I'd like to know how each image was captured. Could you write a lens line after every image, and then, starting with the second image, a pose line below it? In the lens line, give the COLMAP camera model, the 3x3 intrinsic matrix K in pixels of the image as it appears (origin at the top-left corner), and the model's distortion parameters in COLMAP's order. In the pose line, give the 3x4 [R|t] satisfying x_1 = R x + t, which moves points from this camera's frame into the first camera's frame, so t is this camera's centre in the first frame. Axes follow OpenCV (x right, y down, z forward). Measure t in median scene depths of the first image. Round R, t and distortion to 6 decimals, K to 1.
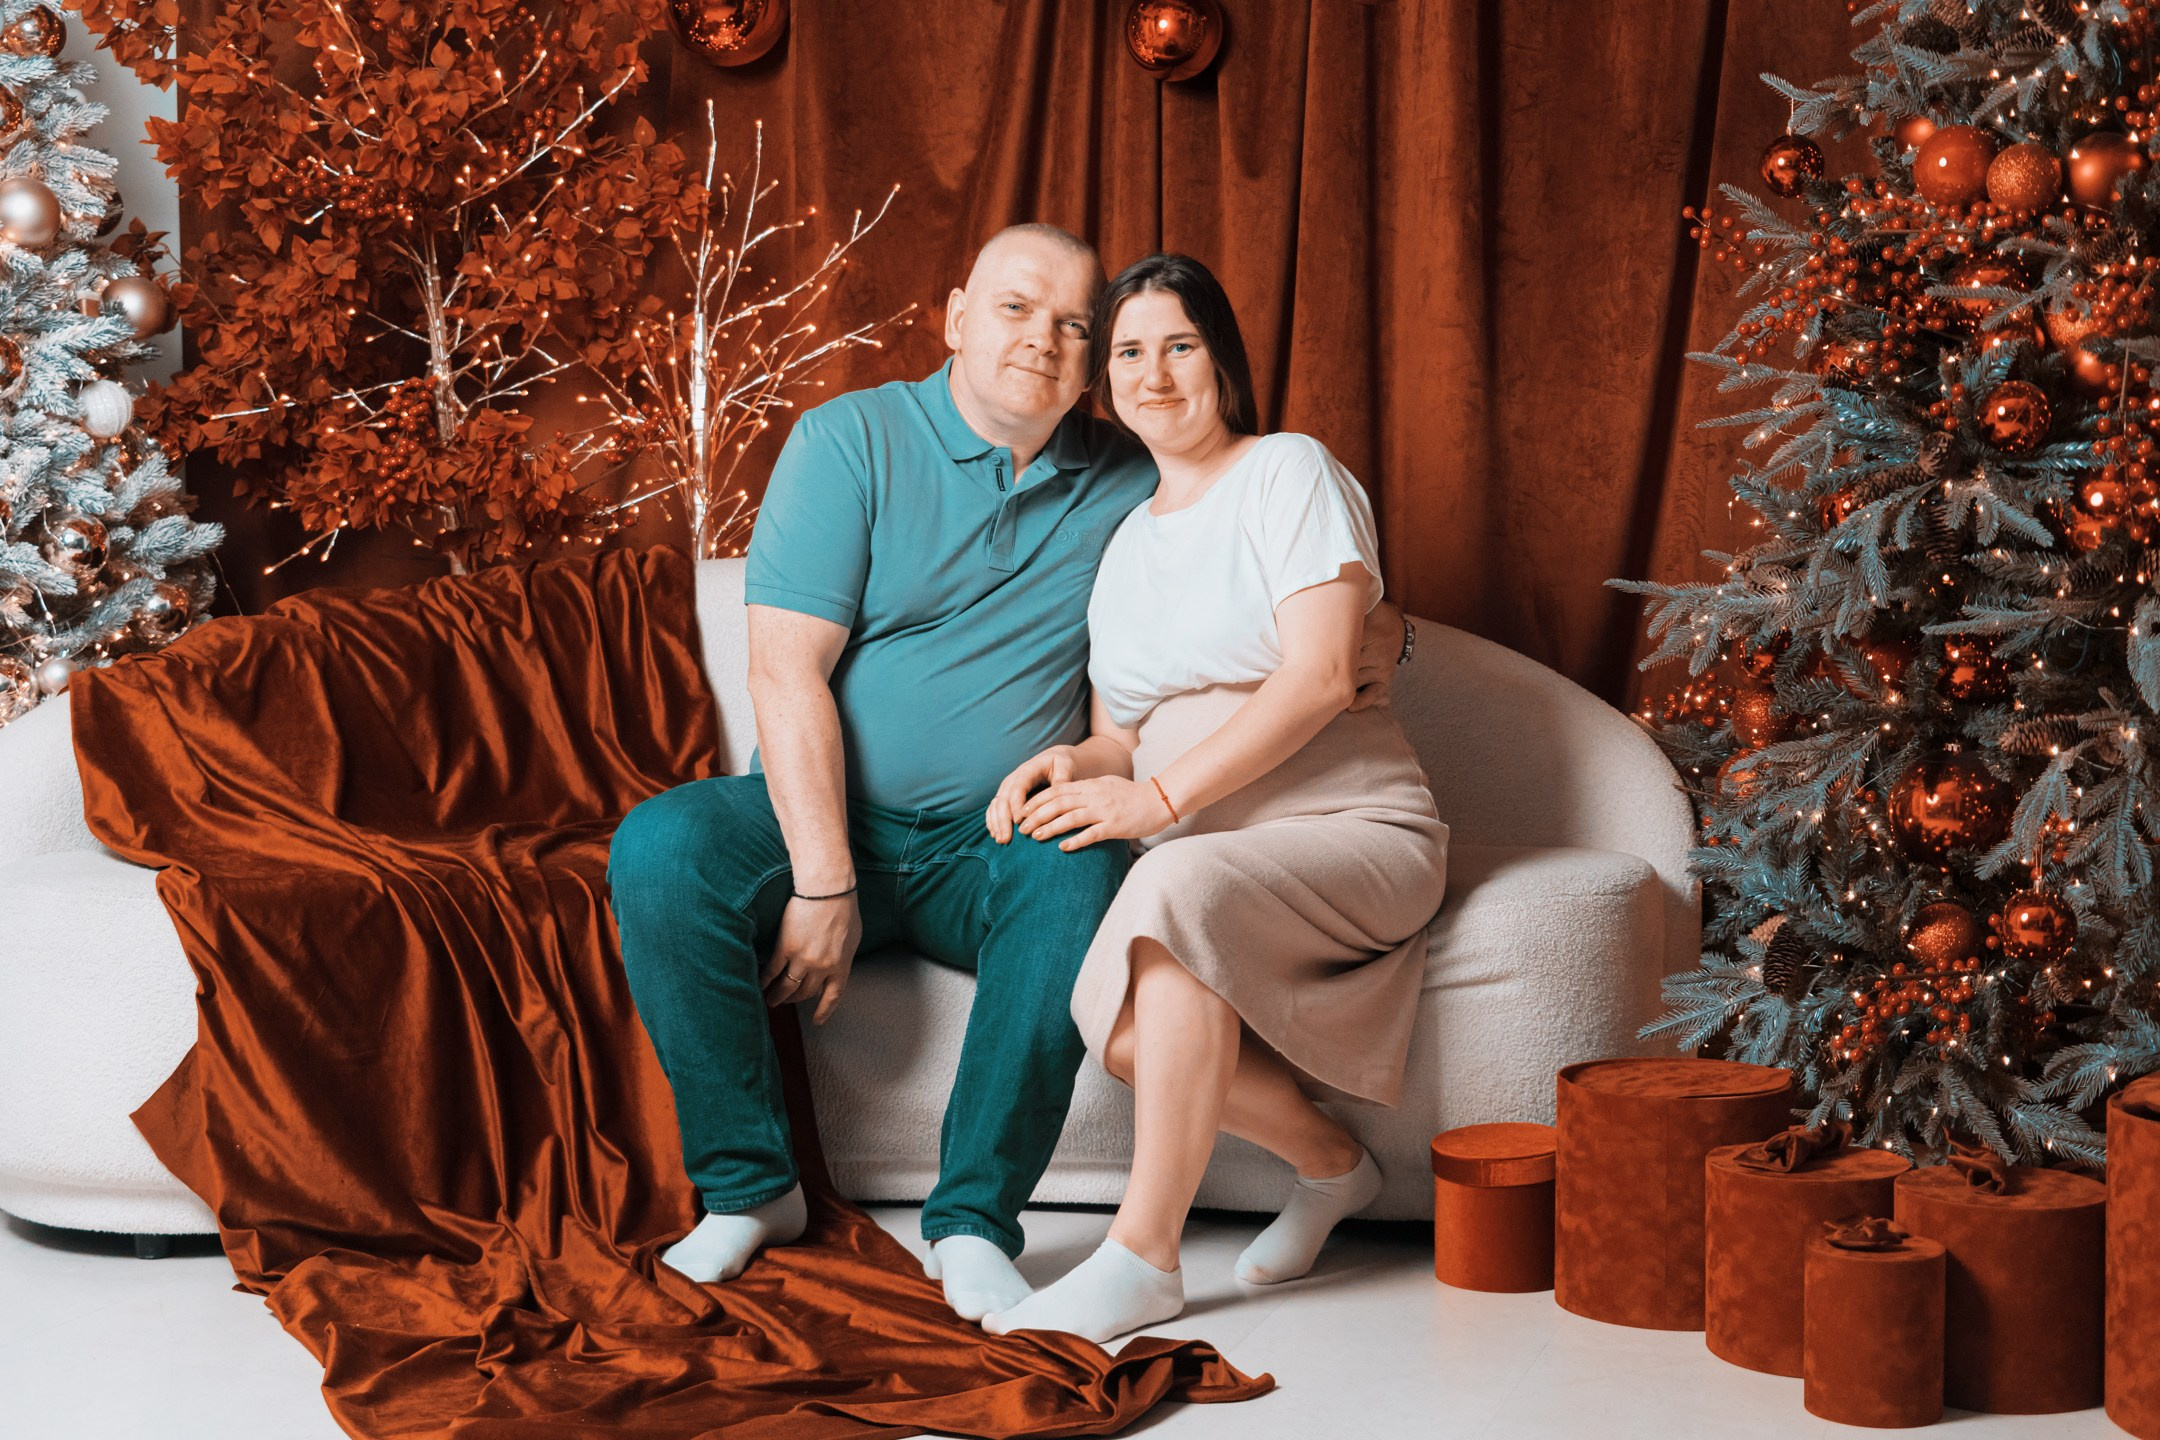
lens RADIAL K [[3105.5, 0, 1071.5], [0, 3105.5, 722.5], [0, 0, 1]] dist [0.041391, 0.000000]
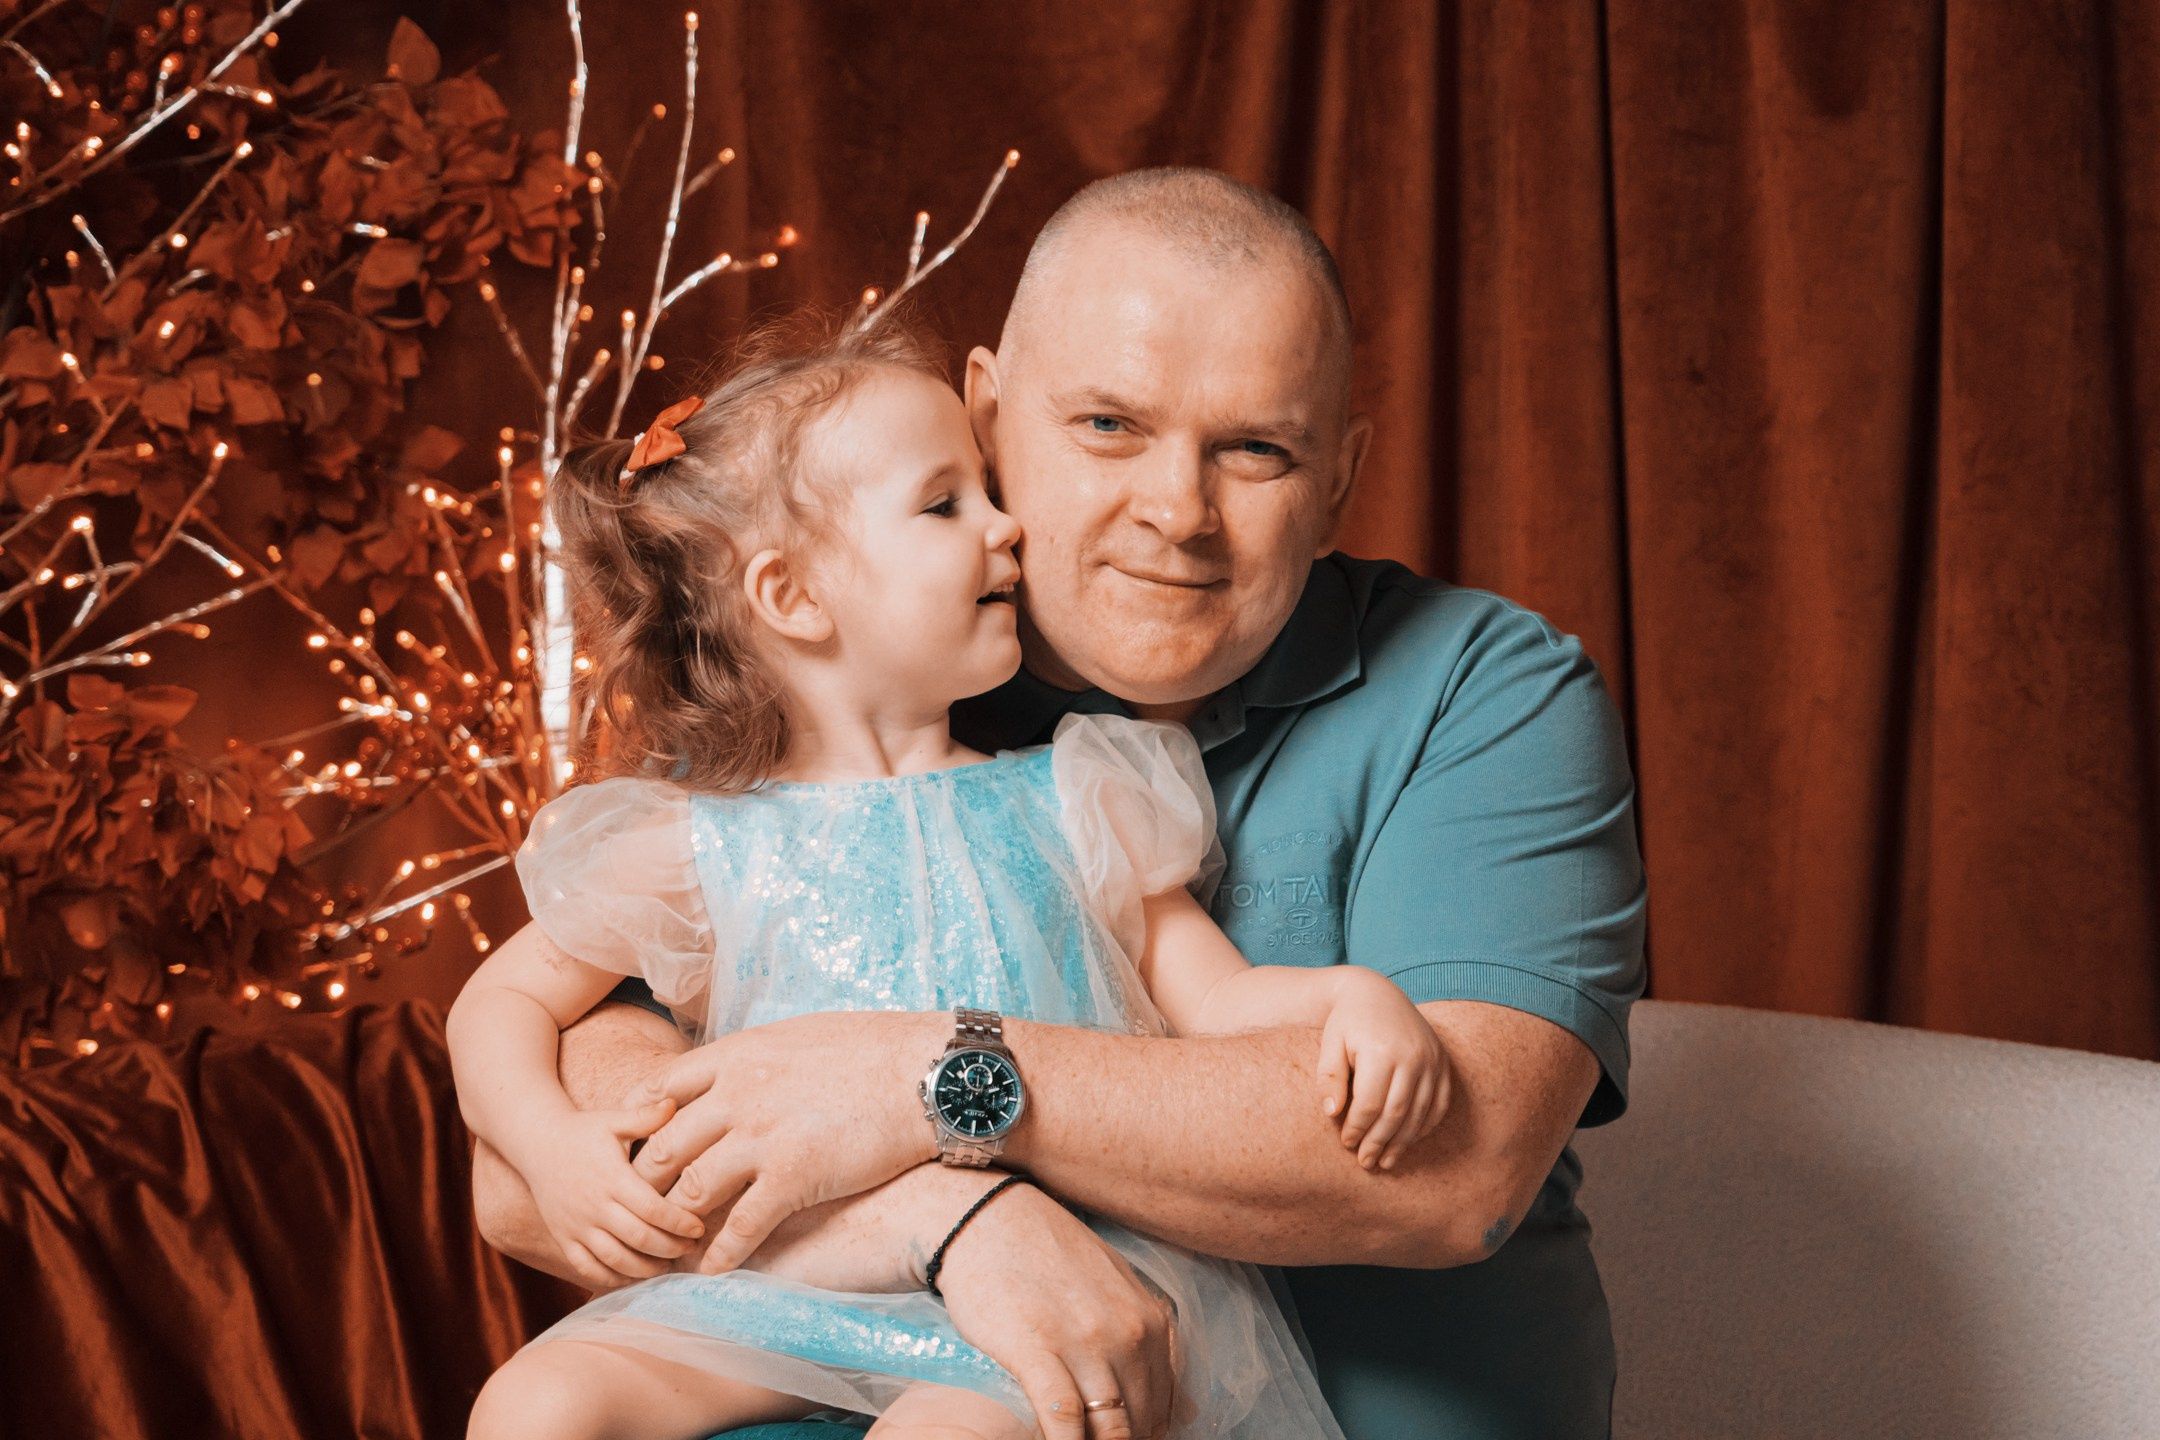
lens RADIAL K [[6507.3, 0, 1074.7], [0, 6507.3, 734.1], [0, 0, 1]] dist [0.043631, 0.000000]
pose [[0.999154, -0.026479, 0.031457, -0.078131], [0.030473, 0.990492, -0.134152, 0.028104], [-0.027606, 0.134997, 0.990461, 0.118884]]
